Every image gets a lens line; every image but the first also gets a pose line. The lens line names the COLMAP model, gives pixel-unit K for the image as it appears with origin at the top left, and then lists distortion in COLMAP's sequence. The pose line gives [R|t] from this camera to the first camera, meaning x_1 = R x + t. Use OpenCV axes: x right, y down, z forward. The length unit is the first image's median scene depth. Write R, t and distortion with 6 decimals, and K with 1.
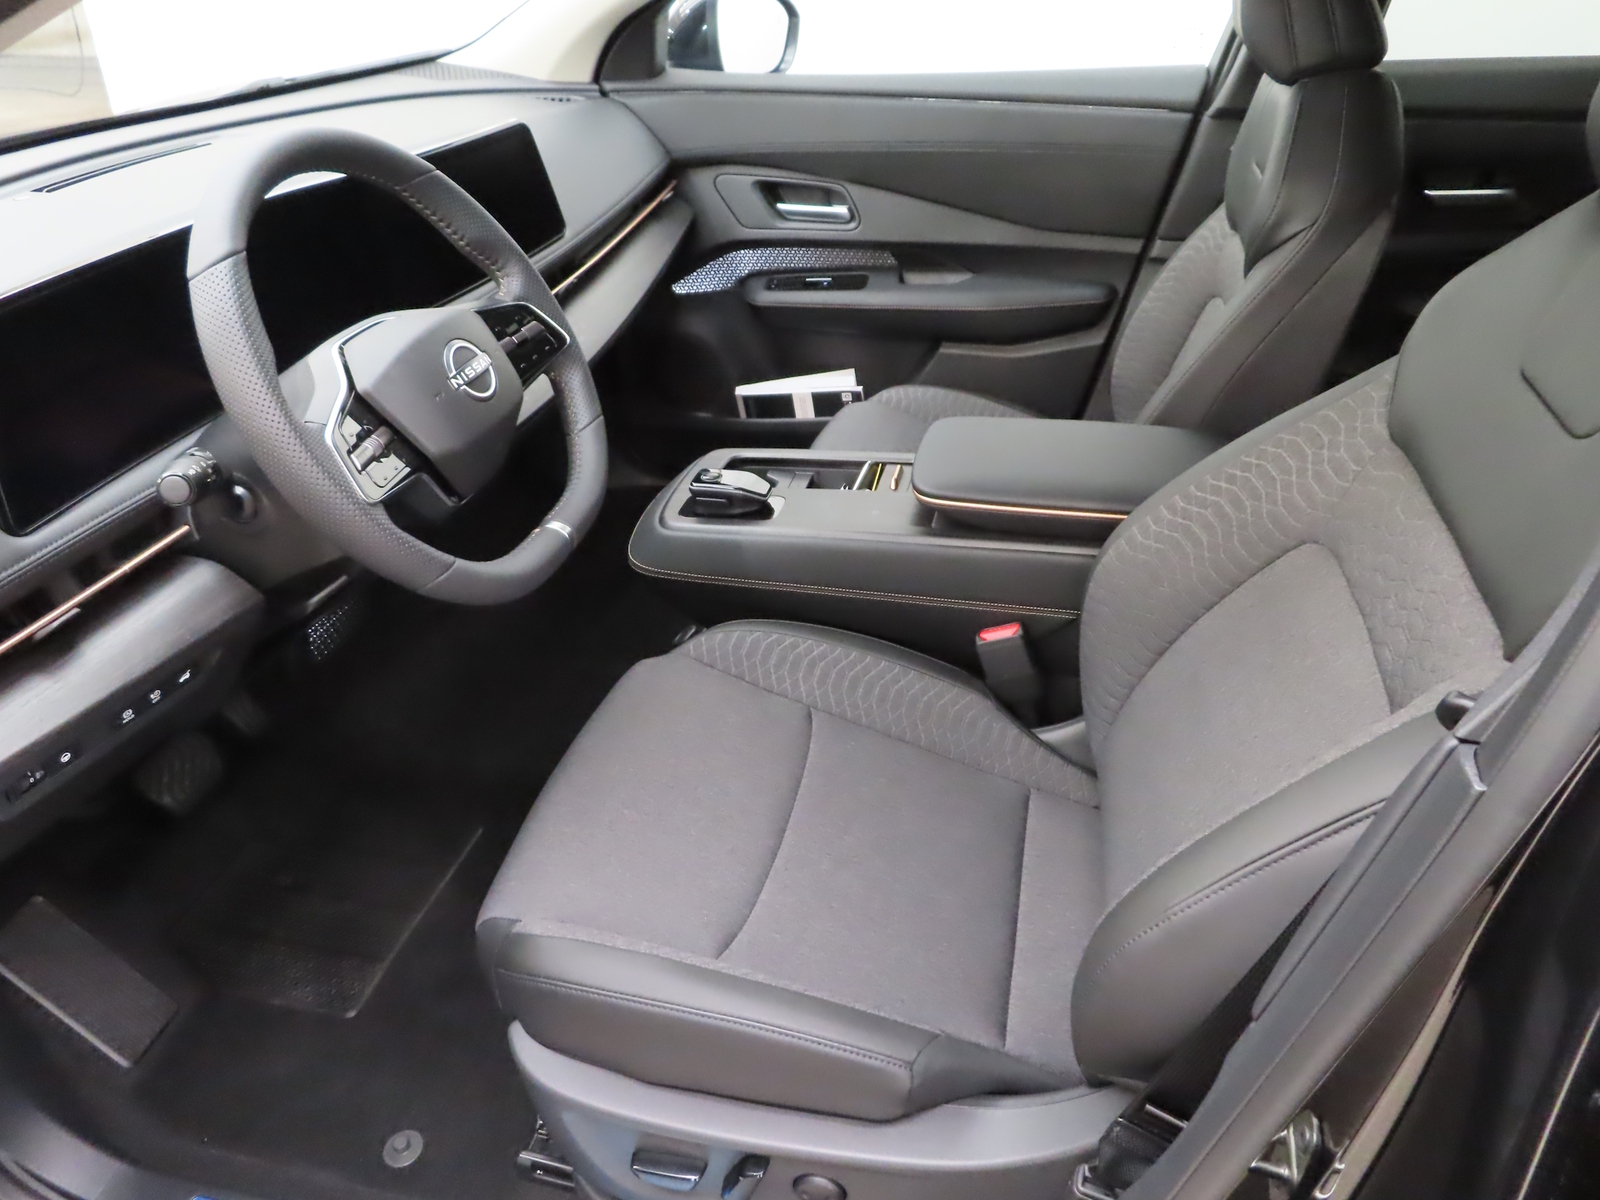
lens RADIAL K [[1123.9, 0, 792.0], [0, 1123.9, 606.2], [0, 0, 1]] dist [-0.014126, -0.001623]
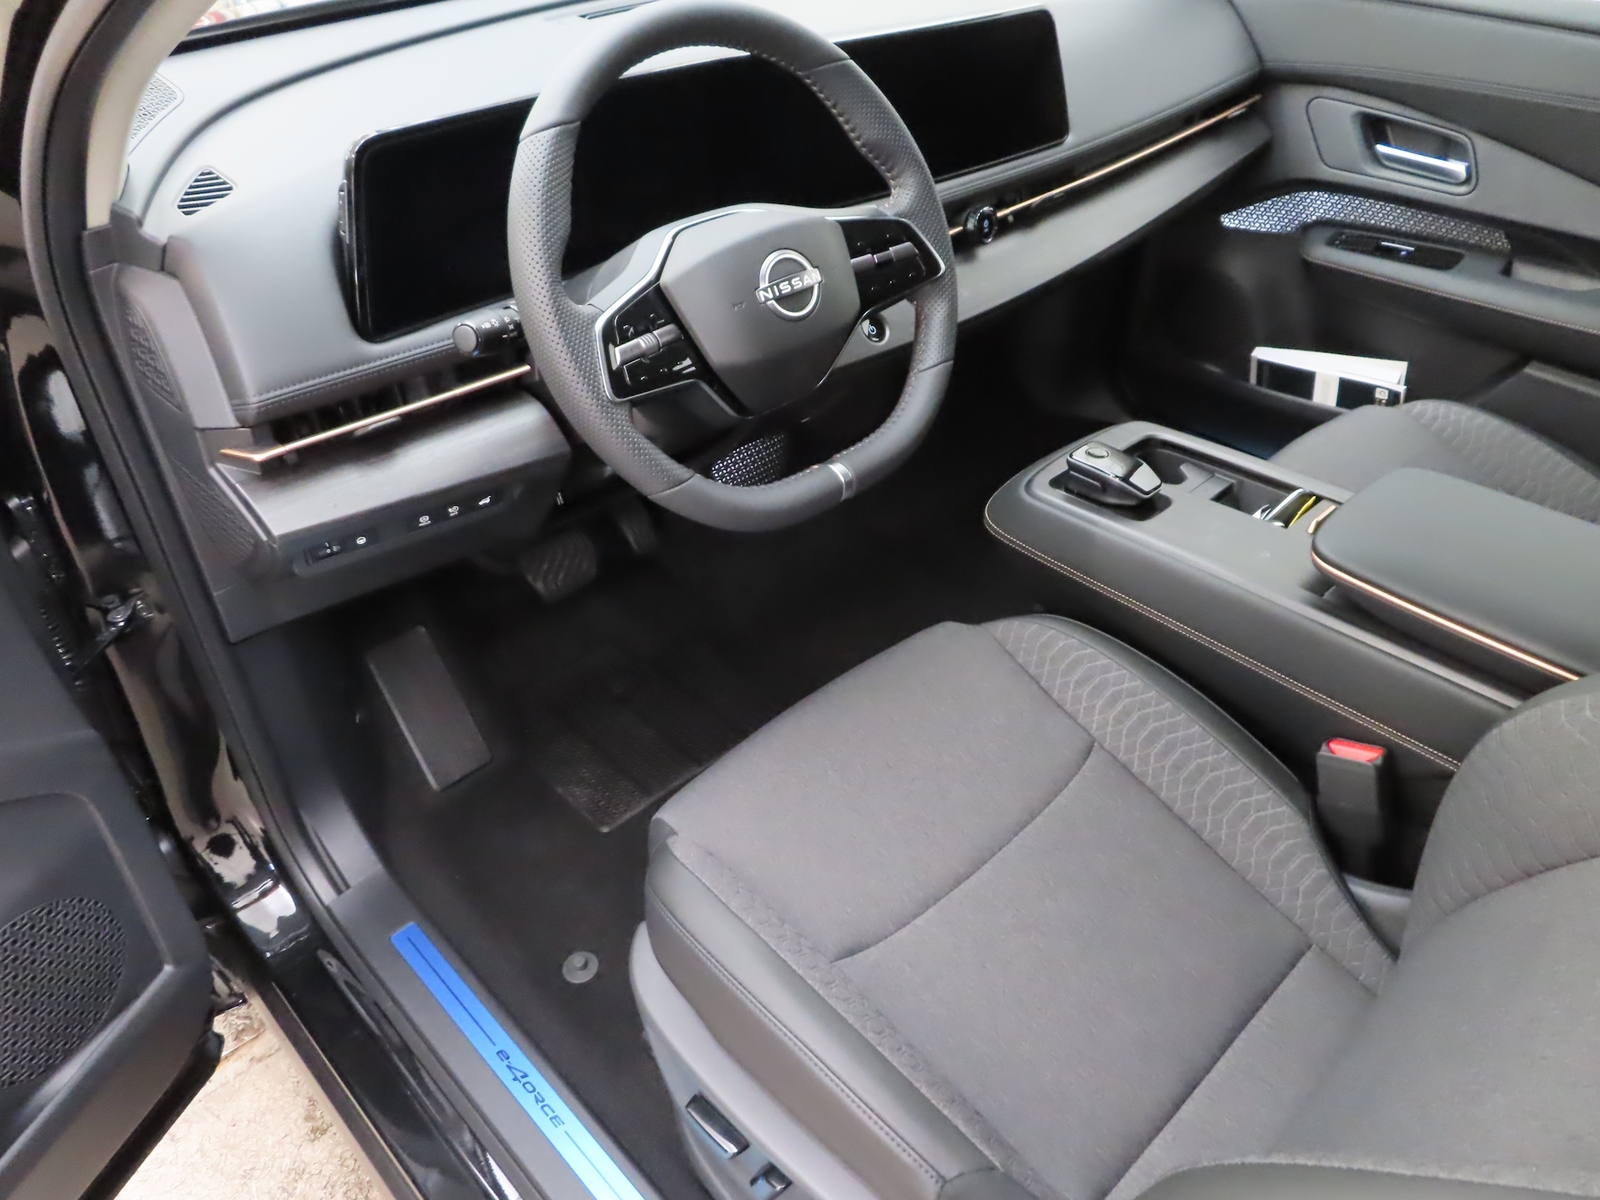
lens RADIAL K [[1123.9, 0, 792.0], [0, 1123.9, 606.2], [0, 0, 1]] dist [-0.014126, -0.001623]
pose [[0.838513, 0.349890, -0.417699, 0.144041], [-0.304214, 0.936604, 0.173858, -0.087828], [0.452050, -0.018712, 0.891796, 0.113833]]
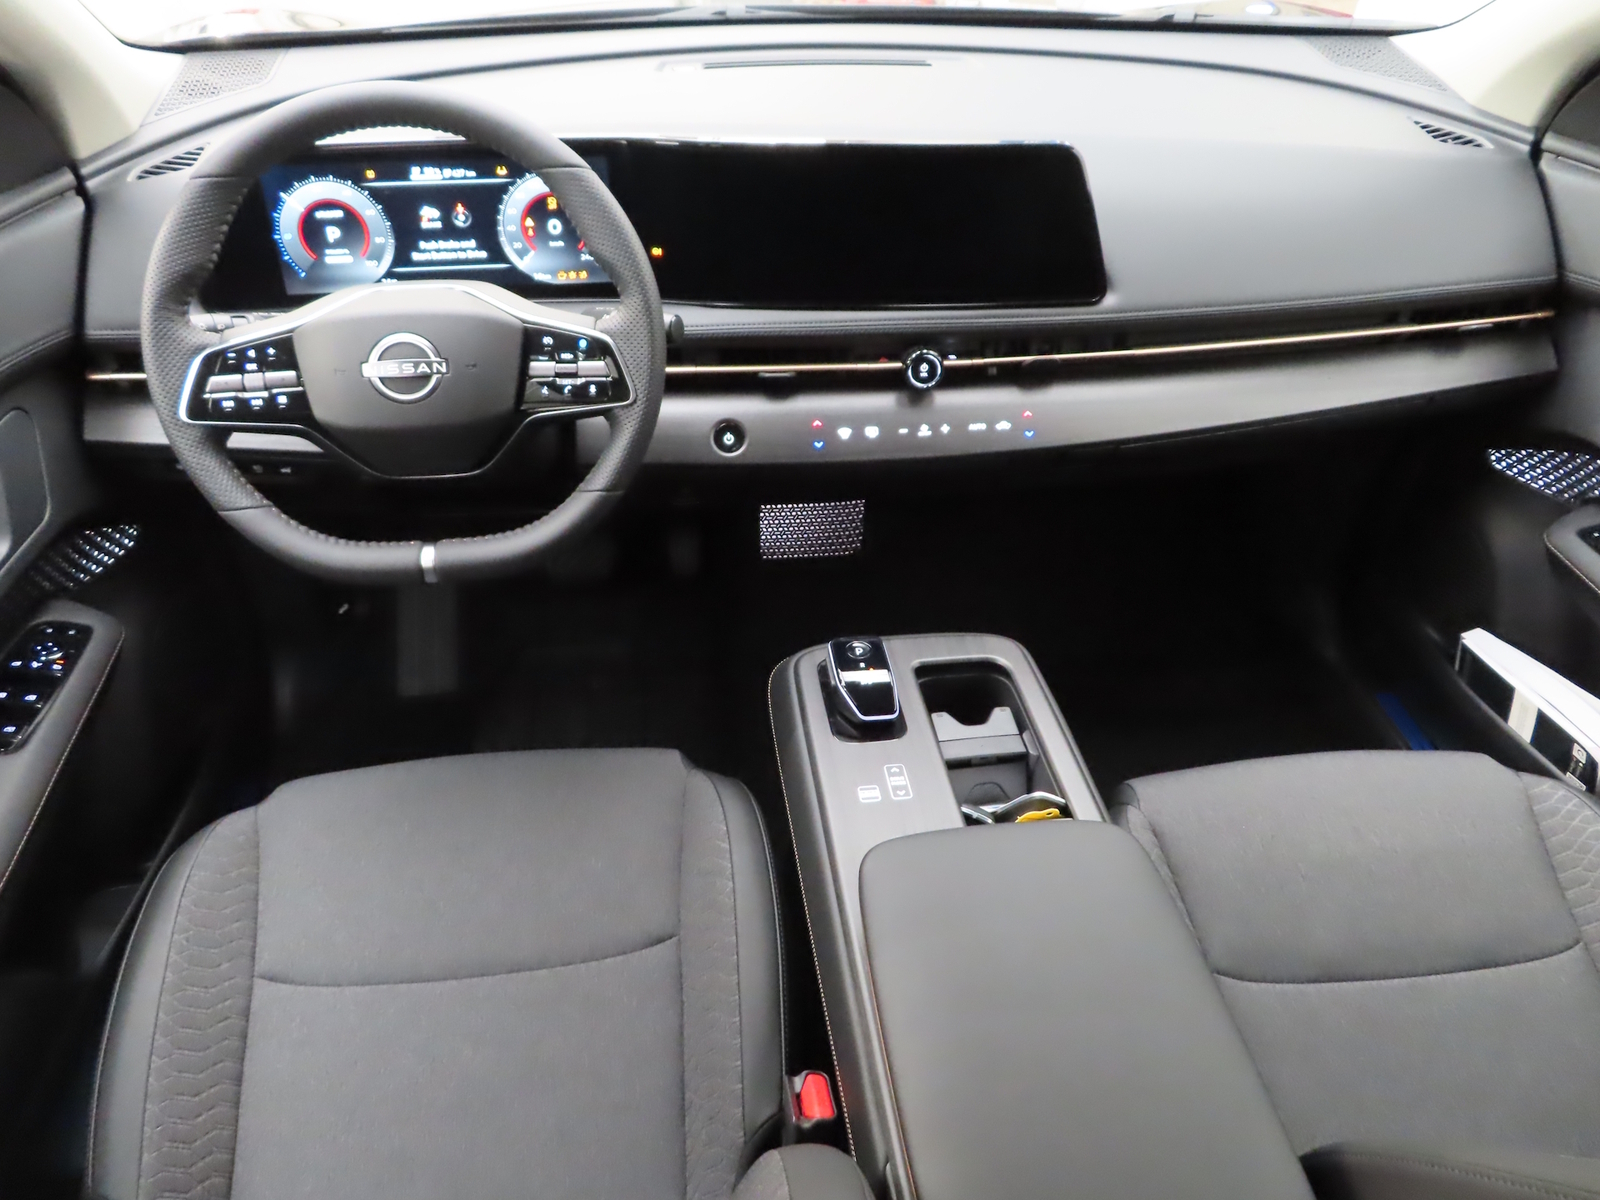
lens RADIAL K [[1123.9, 0, 792.0], [0, 1123.9, 606.2], [0, 0, 1]] dist [-0.014126, -0.001623]
pose [[0.352541, 0.616065, -0.704399, 0.462670], [-0.524204, 0.753552, 0.396698, -0.448874], [0.775194, 0.229396, 0.588602, 0.541408]]
